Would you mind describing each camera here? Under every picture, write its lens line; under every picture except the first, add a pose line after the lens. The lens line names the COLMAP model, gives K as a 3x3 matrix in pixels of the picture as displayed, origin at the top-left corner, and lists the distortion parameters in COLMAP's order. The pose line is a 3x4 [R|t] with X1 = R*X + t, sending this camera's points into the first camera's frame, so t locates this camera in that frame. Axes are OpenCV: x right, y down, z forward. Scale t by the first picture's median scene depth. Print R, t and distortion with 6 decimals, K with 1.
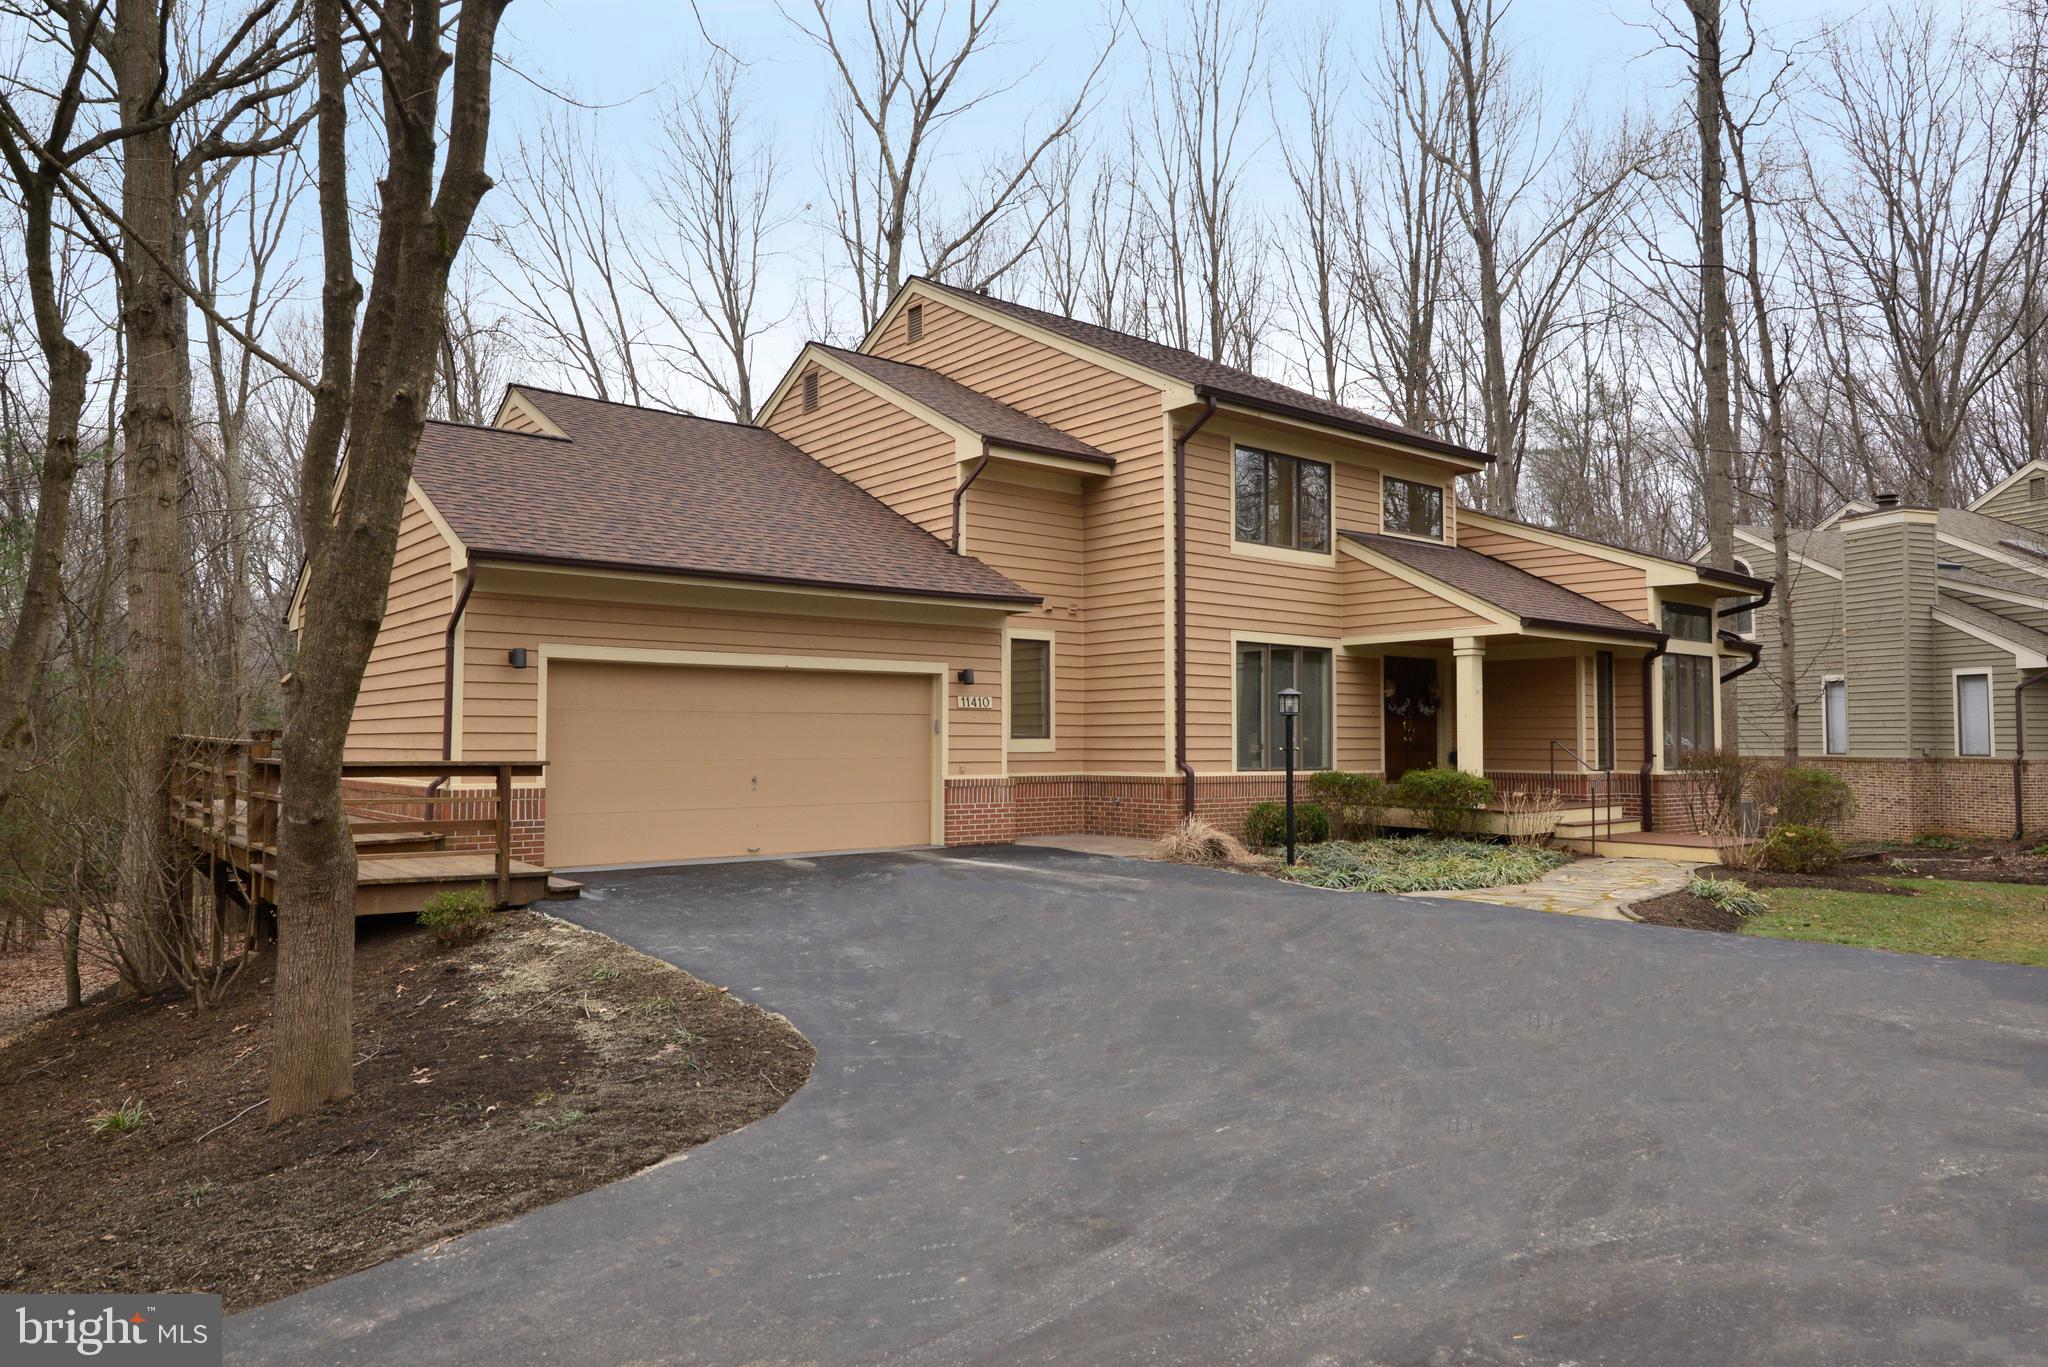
lens RADIAL K [[1397.2, 0, 1017.8], [0, 1397.2, 692.3], [0, 0, 1]] dist [-0.000639, 0.001615]
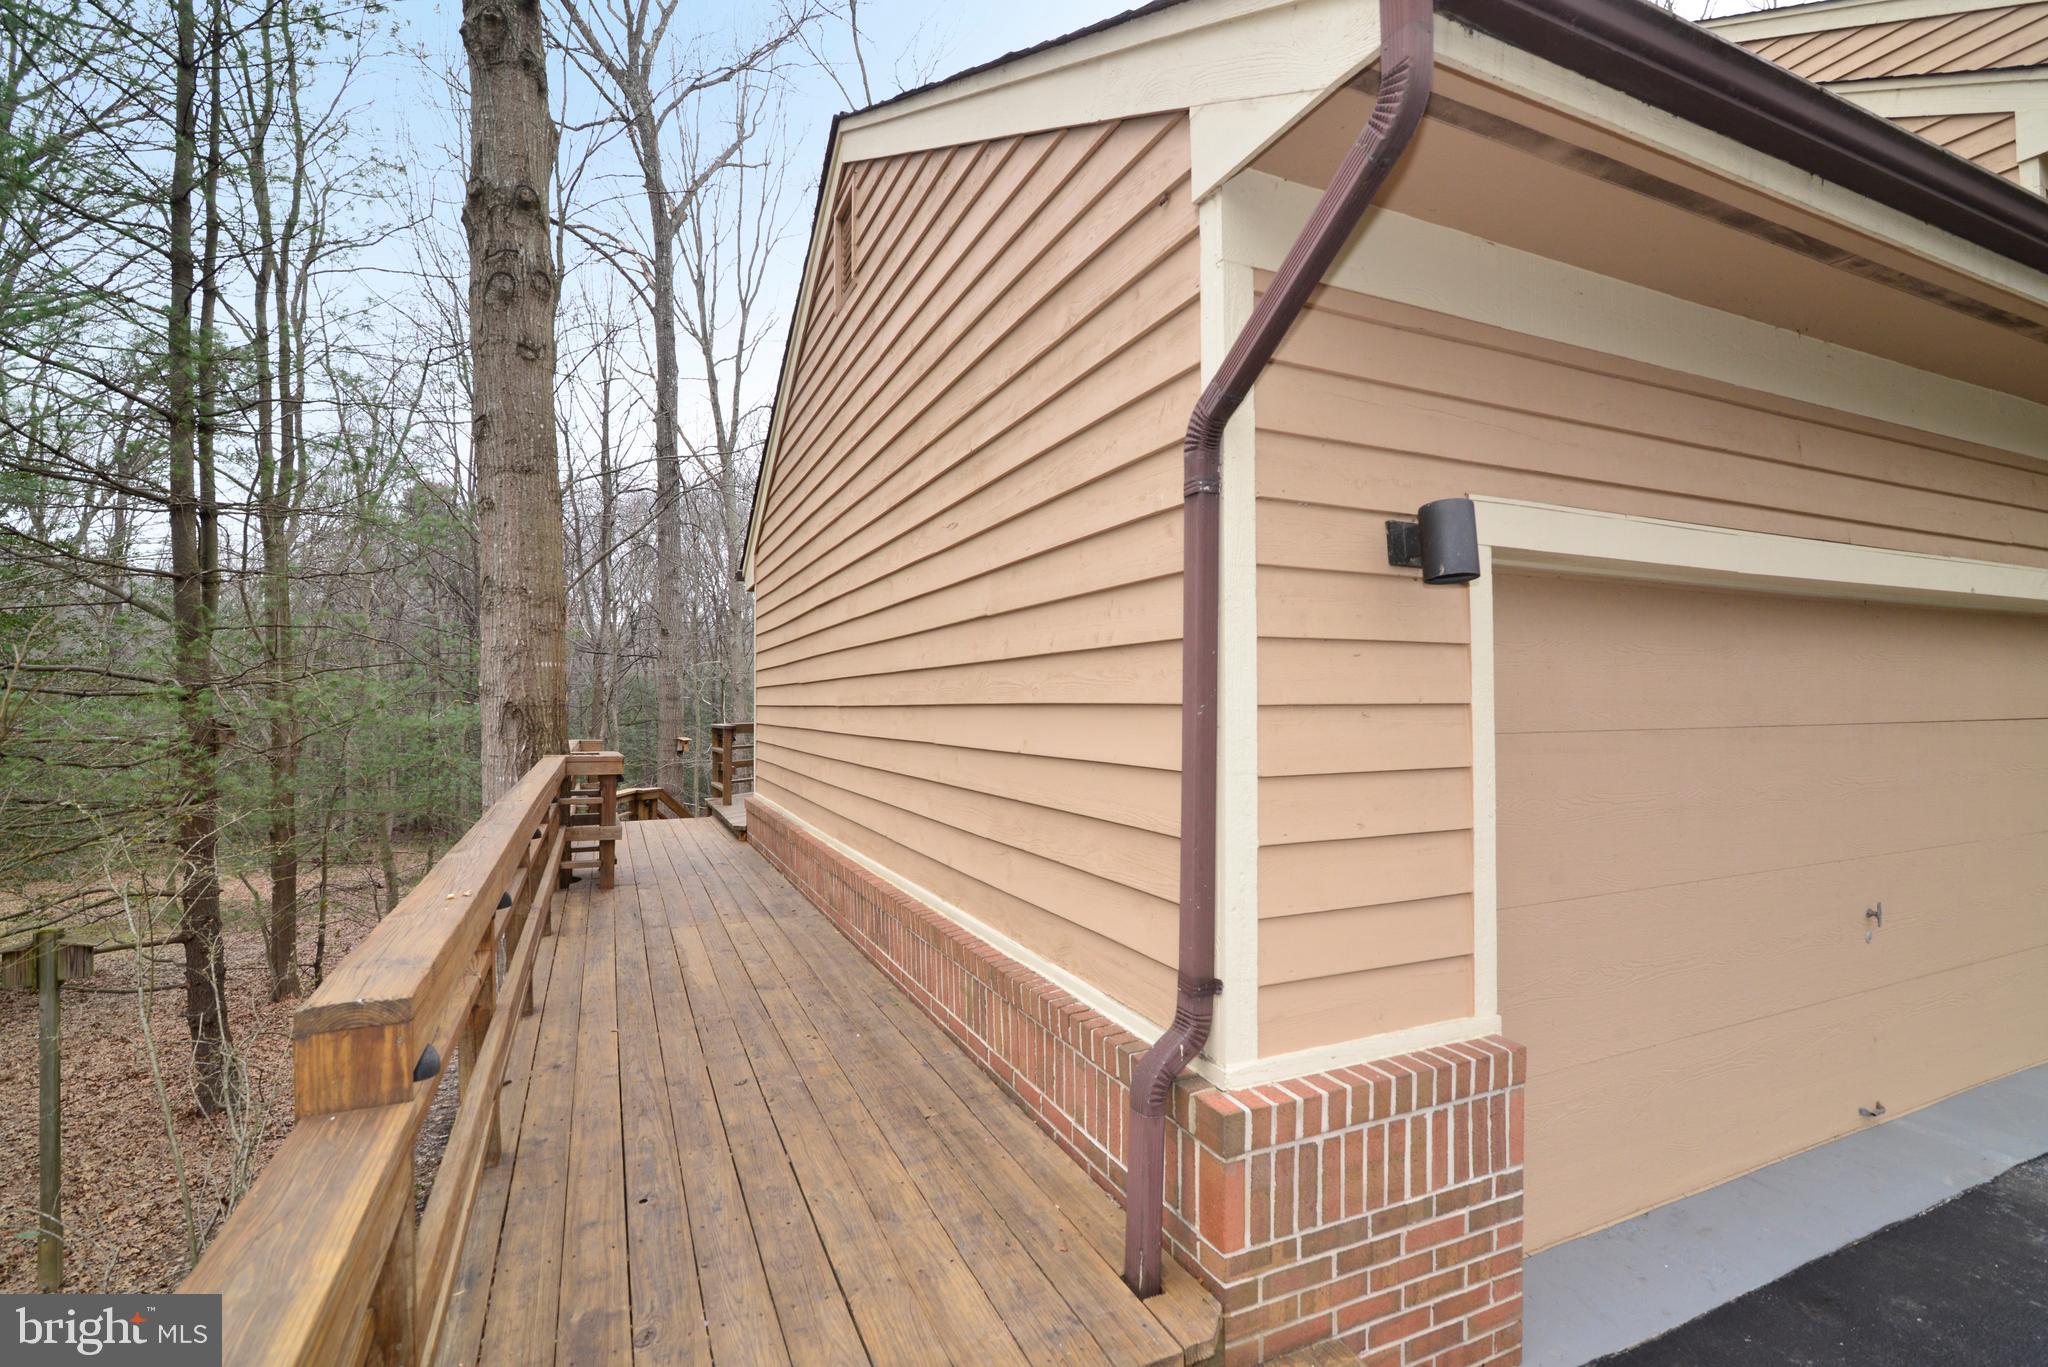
lens RADIAL K [[934.3, 0, 1030.9], [0, 934.3, 690.4], [0, 0, 1]] dist [-0.005798, -0.000535]
pose [[0.974736, -0.008999, -0.223180, -0.325909], [0.013310, 0.999753, 0.017818, -0.000761], [0.222965, -0.020338, 0.974614, 0.672357]]
